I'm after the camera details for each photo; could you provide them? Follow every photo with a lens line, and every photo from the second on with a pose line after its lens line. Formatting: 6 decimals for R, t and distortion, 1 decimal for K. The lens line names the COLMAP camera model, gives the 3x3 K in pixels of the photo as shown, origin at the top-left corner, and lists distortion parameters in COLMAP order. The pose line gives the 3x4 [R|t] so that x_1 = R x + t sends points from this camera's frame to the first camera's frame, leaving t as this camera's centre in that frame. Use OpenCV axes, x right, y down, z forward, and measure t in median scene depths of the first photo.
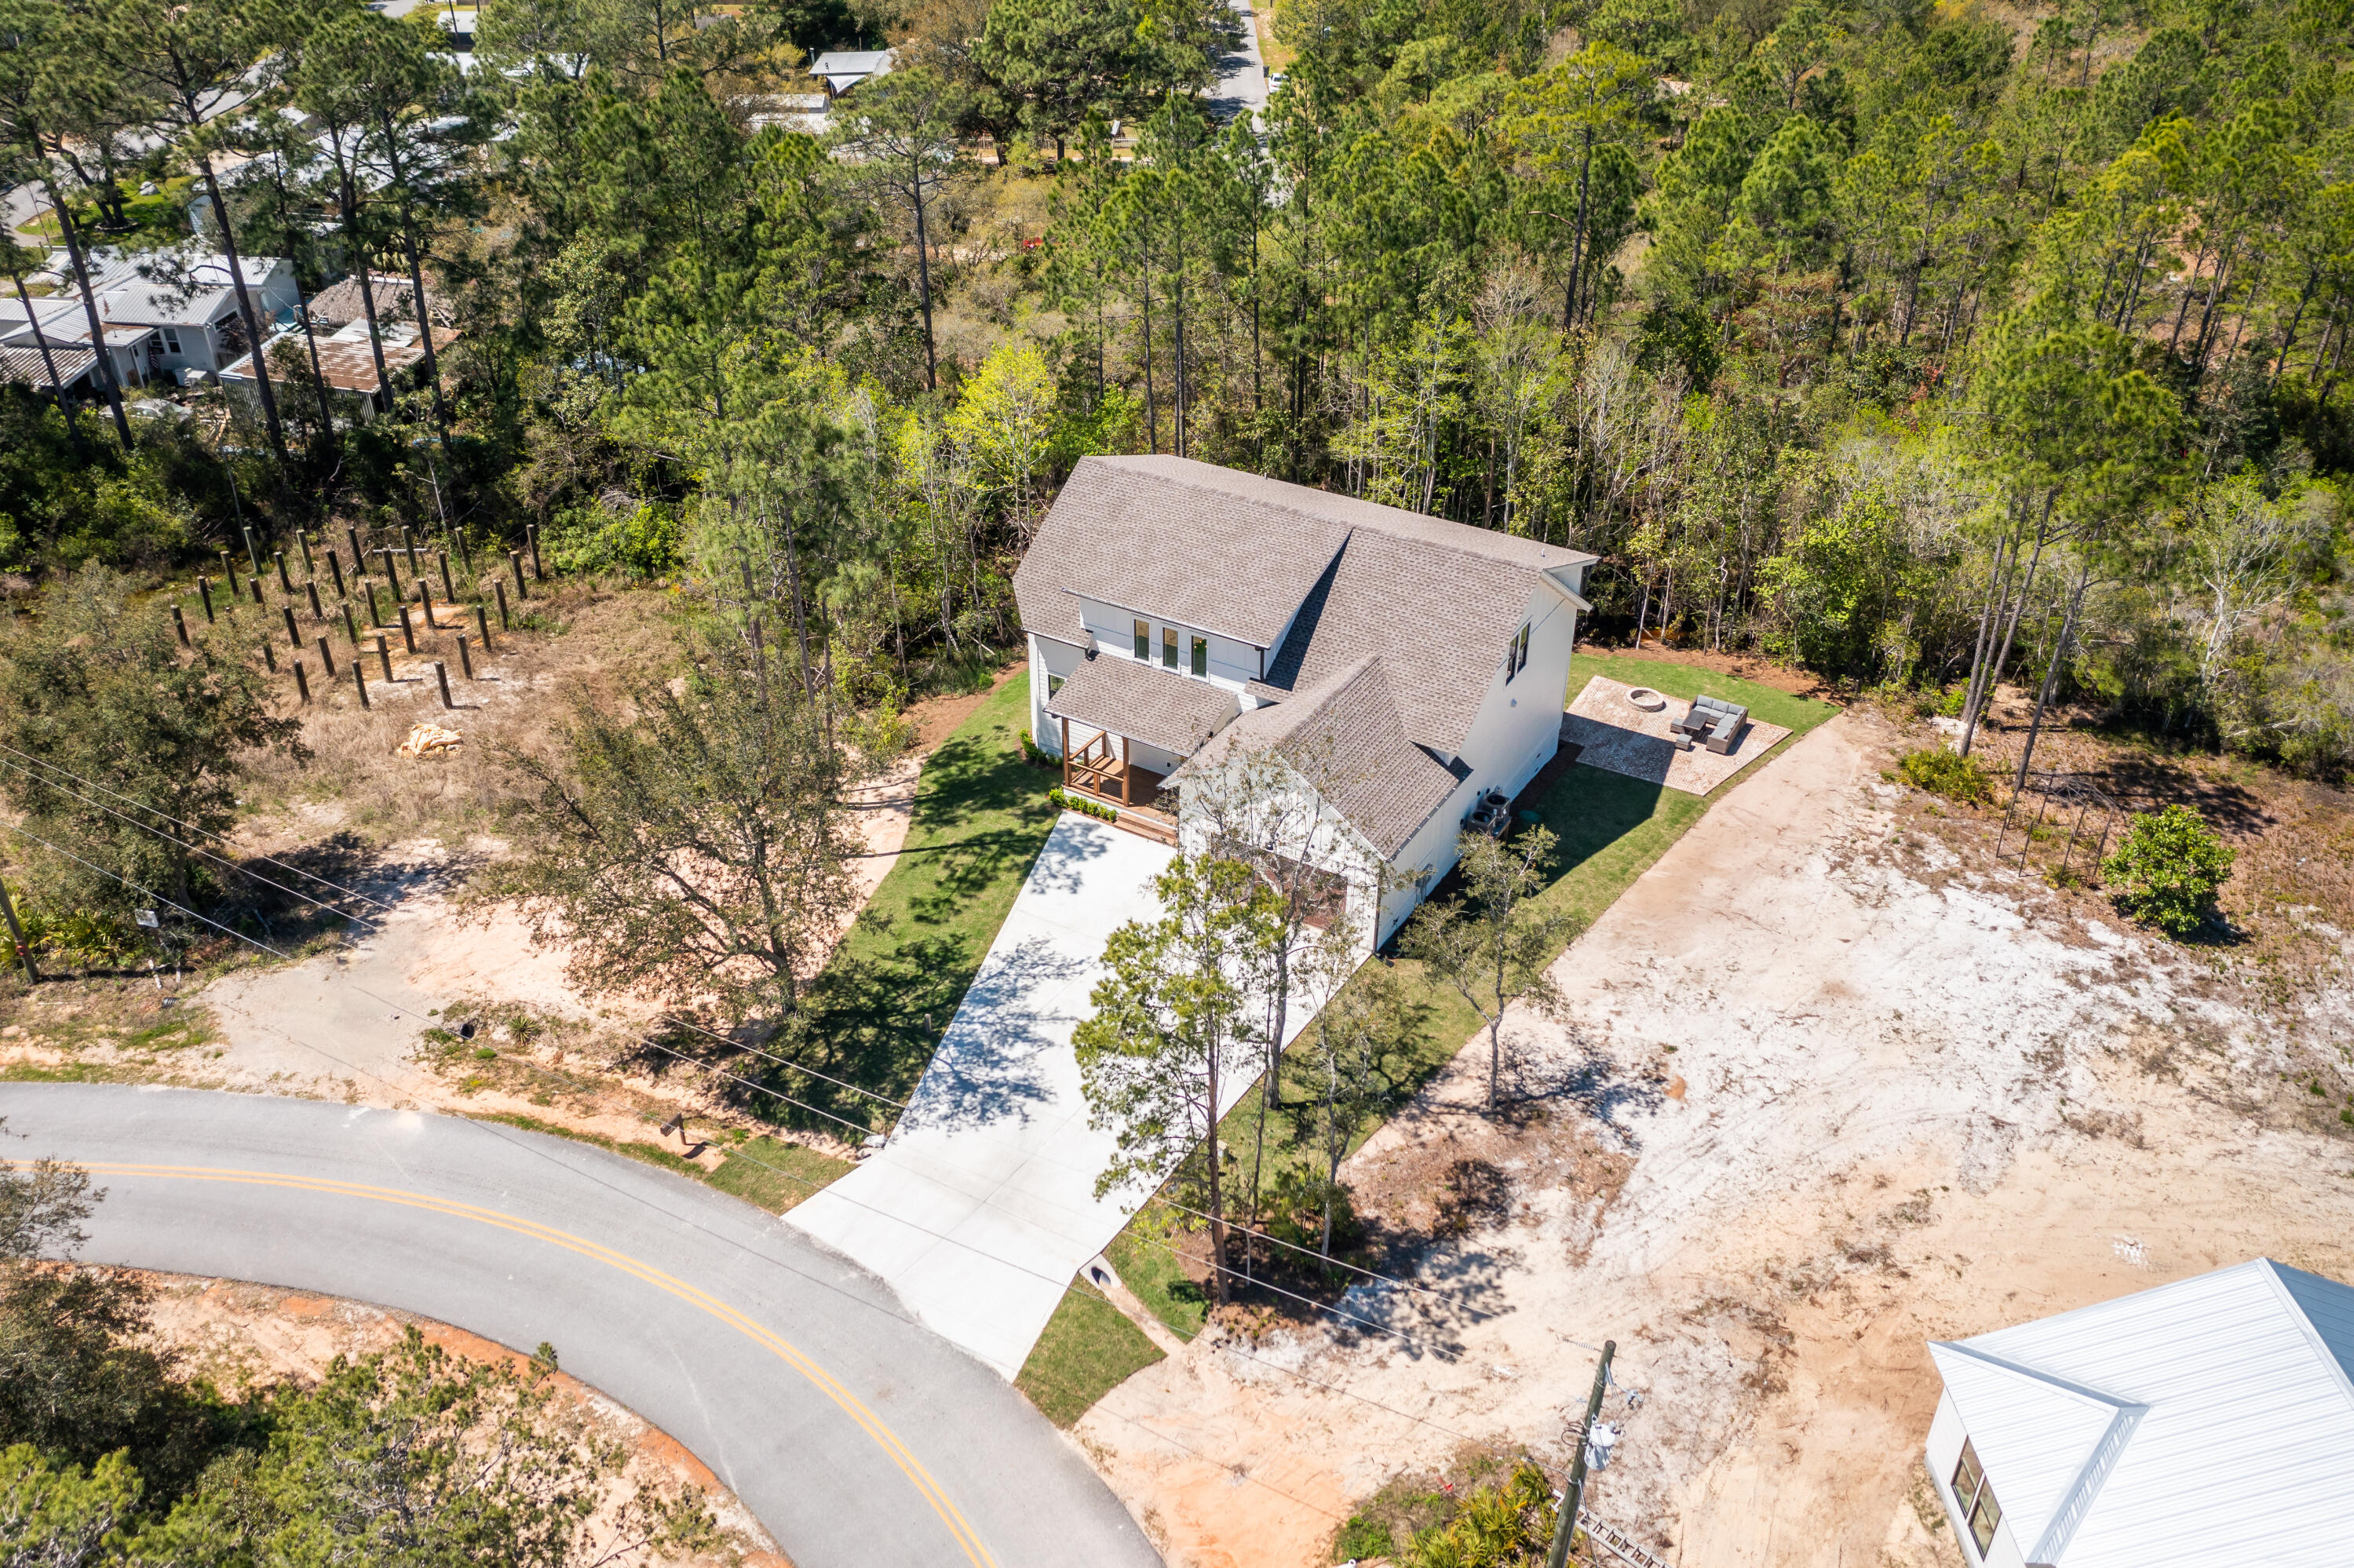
lens RADIAL K [[1846.1, 0, 1177.0], [0, 1846.1, 784.0], [0, 0, 1]] dist [0.002176, -0.002655]
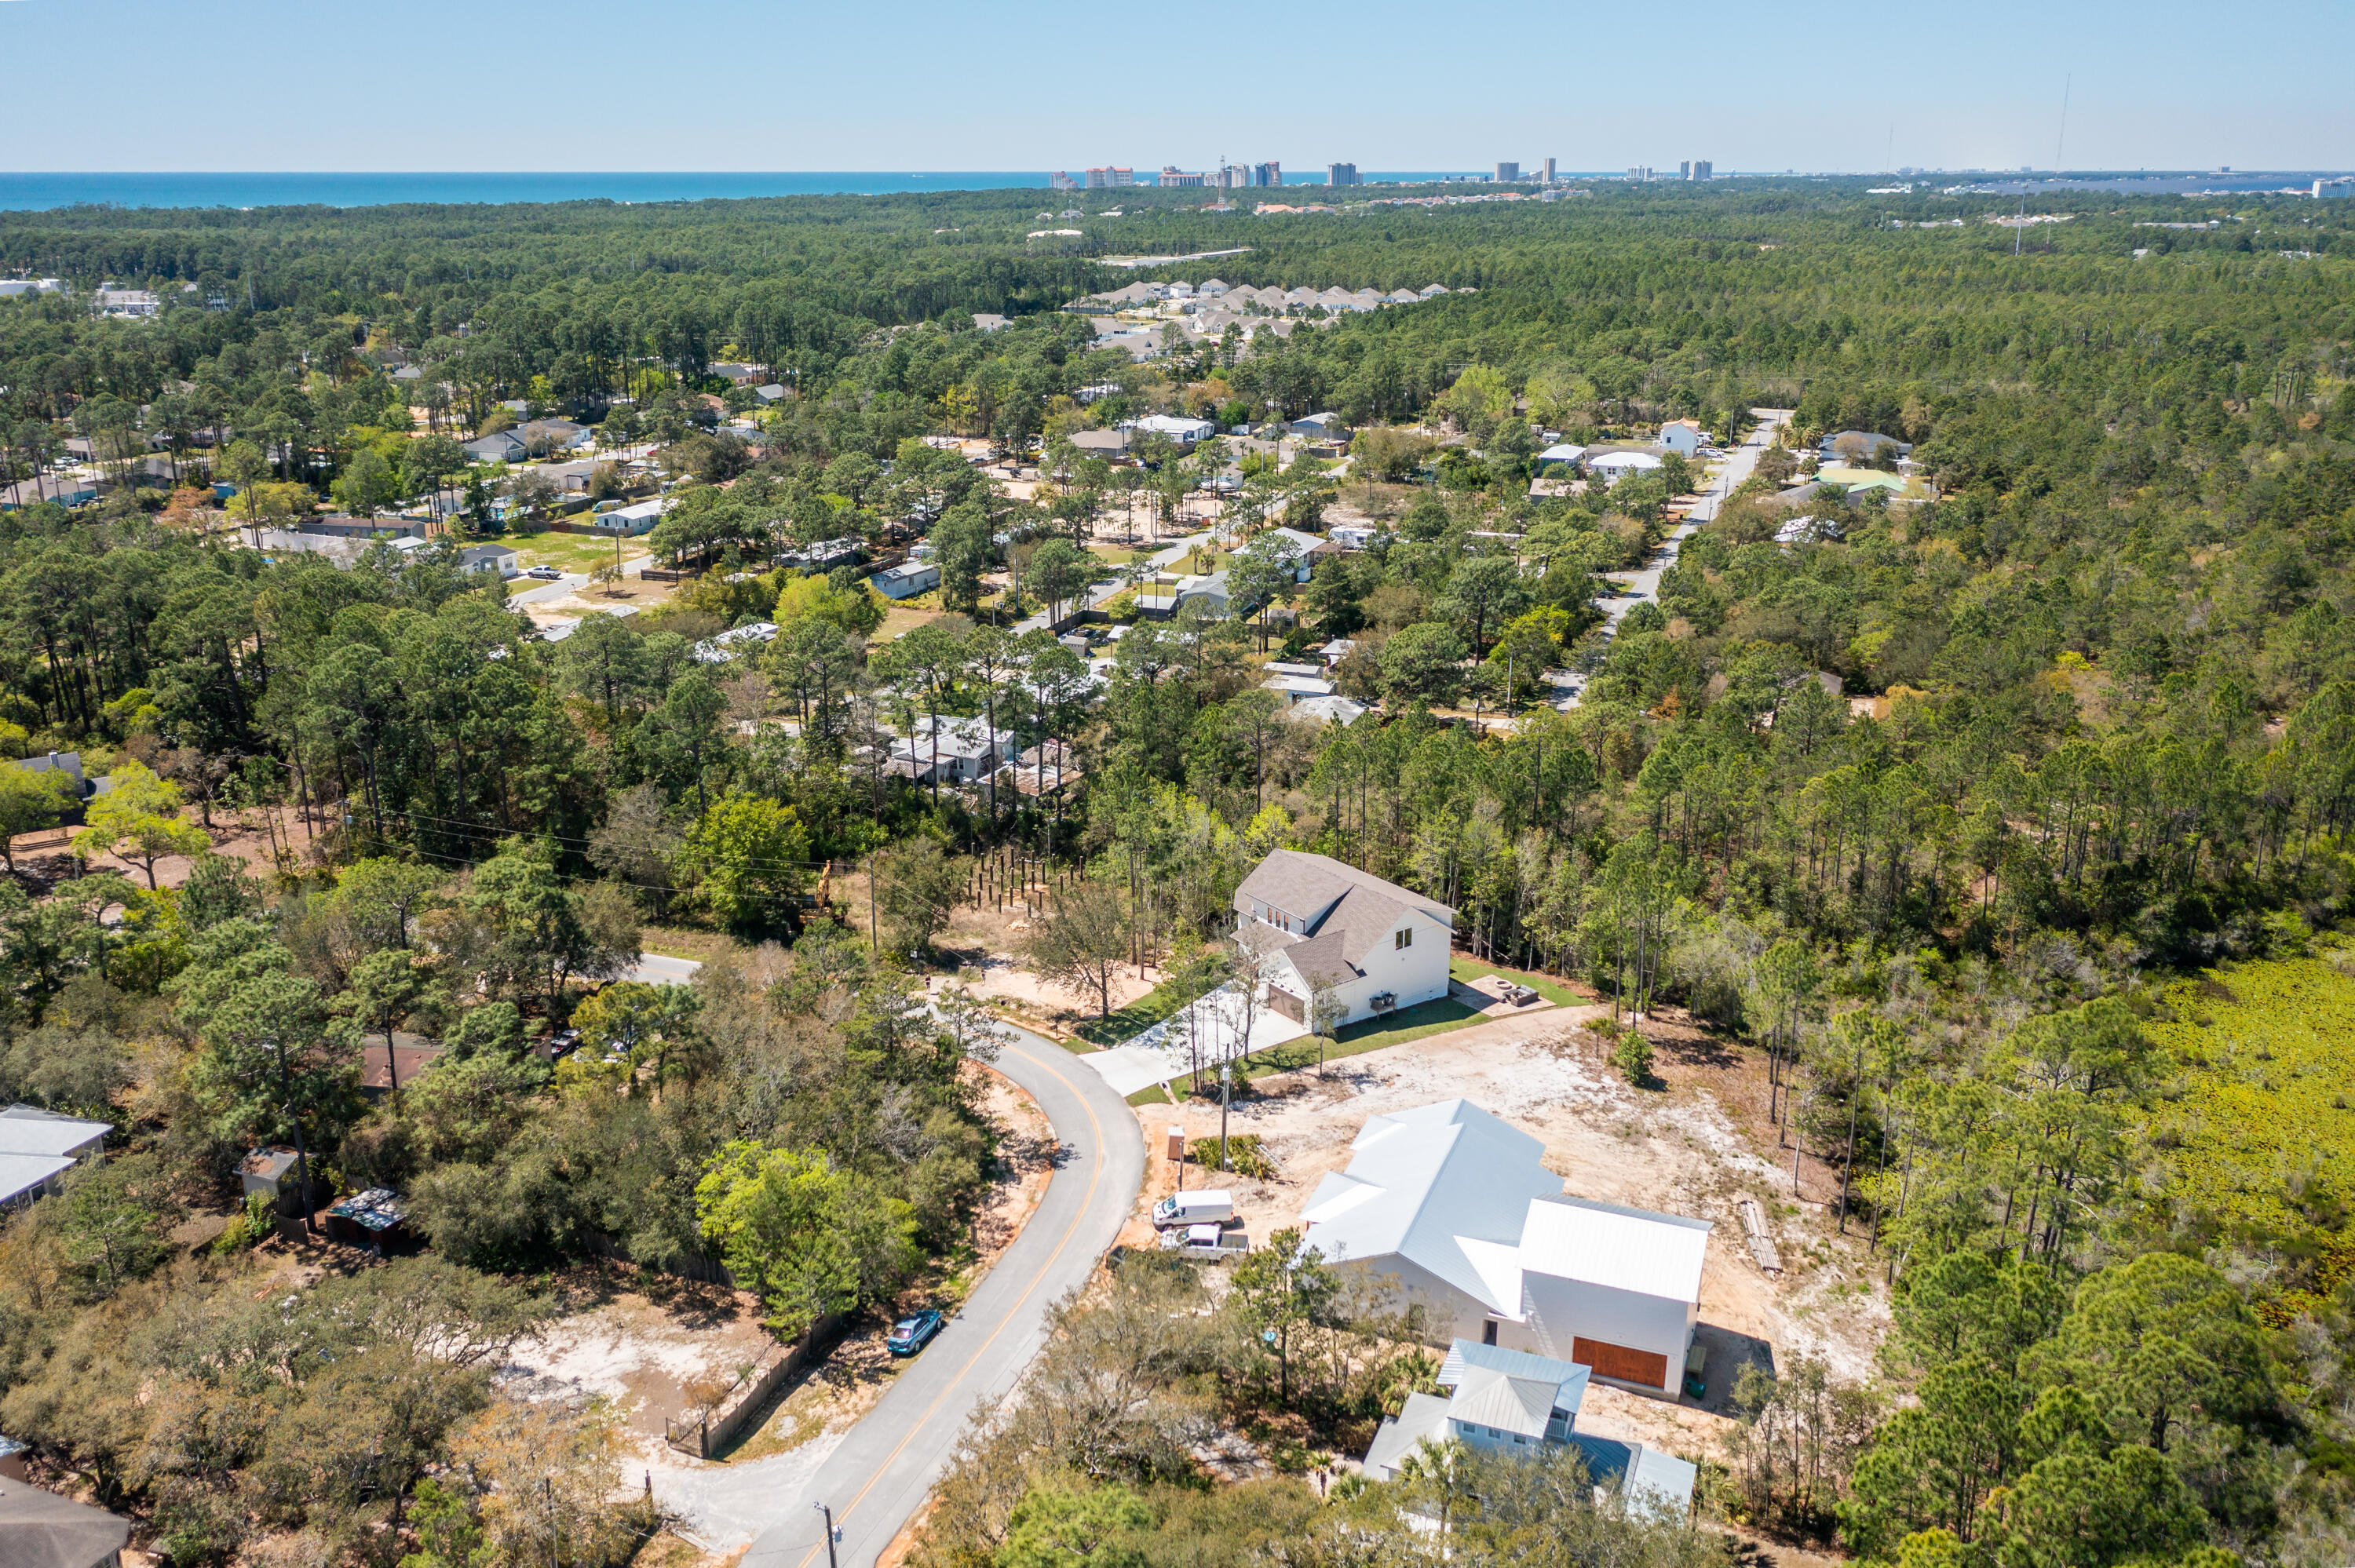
lens RADIAL K [[1912.3, 0, 1191.1], [0, 1912.3, 782.2], [0, 0, 1]] dist [0.000324, 0.005821]
pose [[0.929907, 0.108762, -0.351345, 0.786431], [-0.193883, 0.956726, -0.216990, 0.340469], [0.312540, 0.269901, 0.910754, -1.506742]]
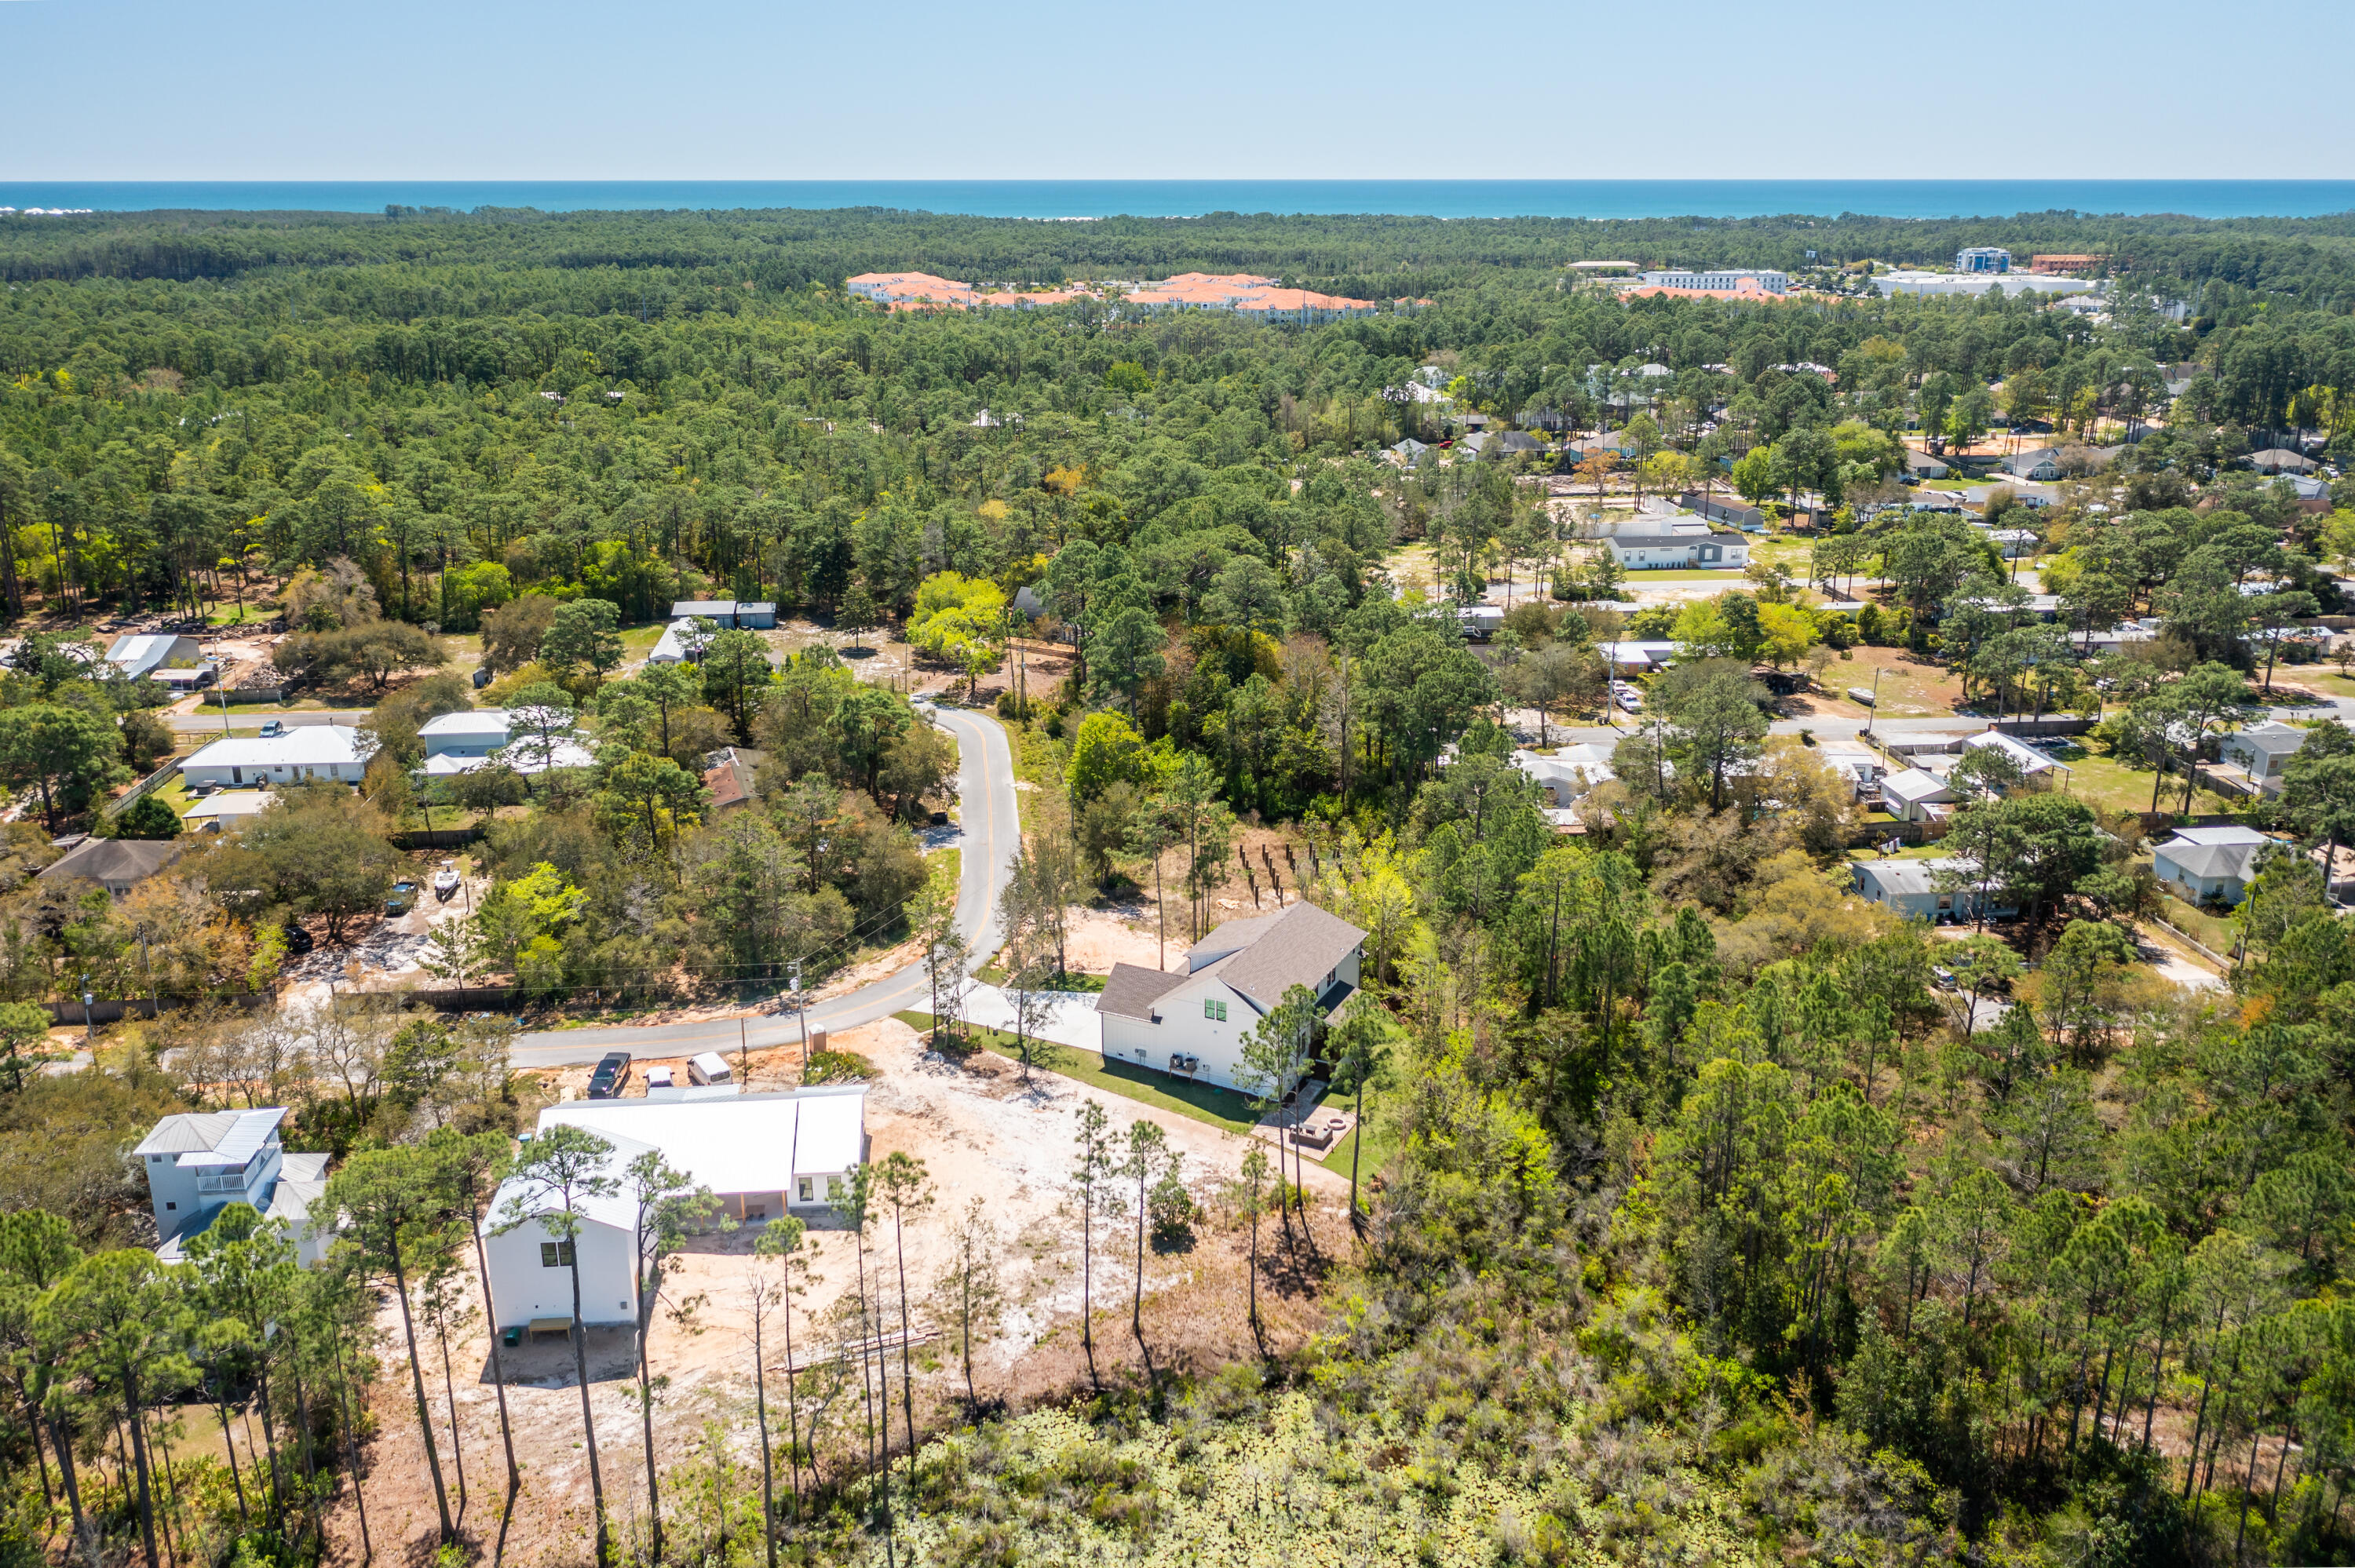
lens RADIAL K [[1912.3, 0, 1191.1], [0, 1912.3, 782.2], [0, 0, 1]] dist [0.000324, 0.005821]
pose [[0.098371, 0.294289, -0.950640, 2.317738], [-0.533753, 0.821847, 0.199186, -0.745309], [0.839899, 0.487813, 0.237923, 0.242616]]
